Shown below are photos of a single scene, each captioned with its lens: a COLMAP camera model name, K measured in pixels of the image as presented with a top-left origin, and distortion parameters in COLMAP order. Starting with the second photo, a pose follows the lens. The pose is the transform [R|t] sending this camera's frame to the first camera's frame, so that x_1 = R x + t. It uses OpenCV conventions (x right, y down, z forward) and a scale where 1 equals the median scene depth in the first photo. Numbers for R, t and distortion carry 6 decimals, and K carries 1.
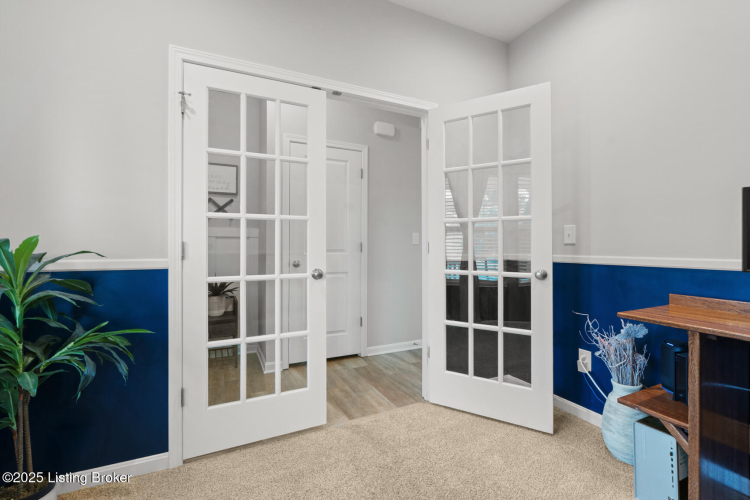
lens RADIAL K [[341.5, 0, 375.0], [0, 341.5, 250.0], [0, 0, 1]] dist [-0.001817, 0.000238]
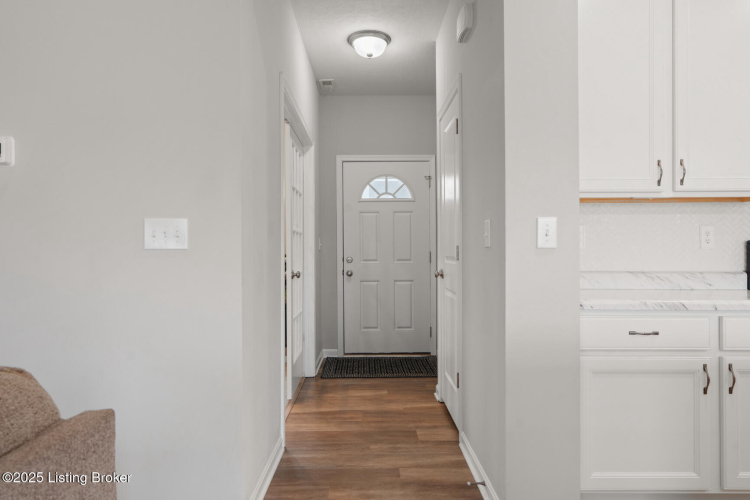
lens RADIAL K [[472.1, 0, 375.0], [0, 472.1, 250.0], [0, 0, 1]] dist [0.000023, 0.000291]
pose [[-0.423340, 0.014717, -0.905851, 0.908335], [0.012356, 0.999869, 0.010470, -0.039049], [0.905887, -0.006761, -0.423466, 1.436617]]
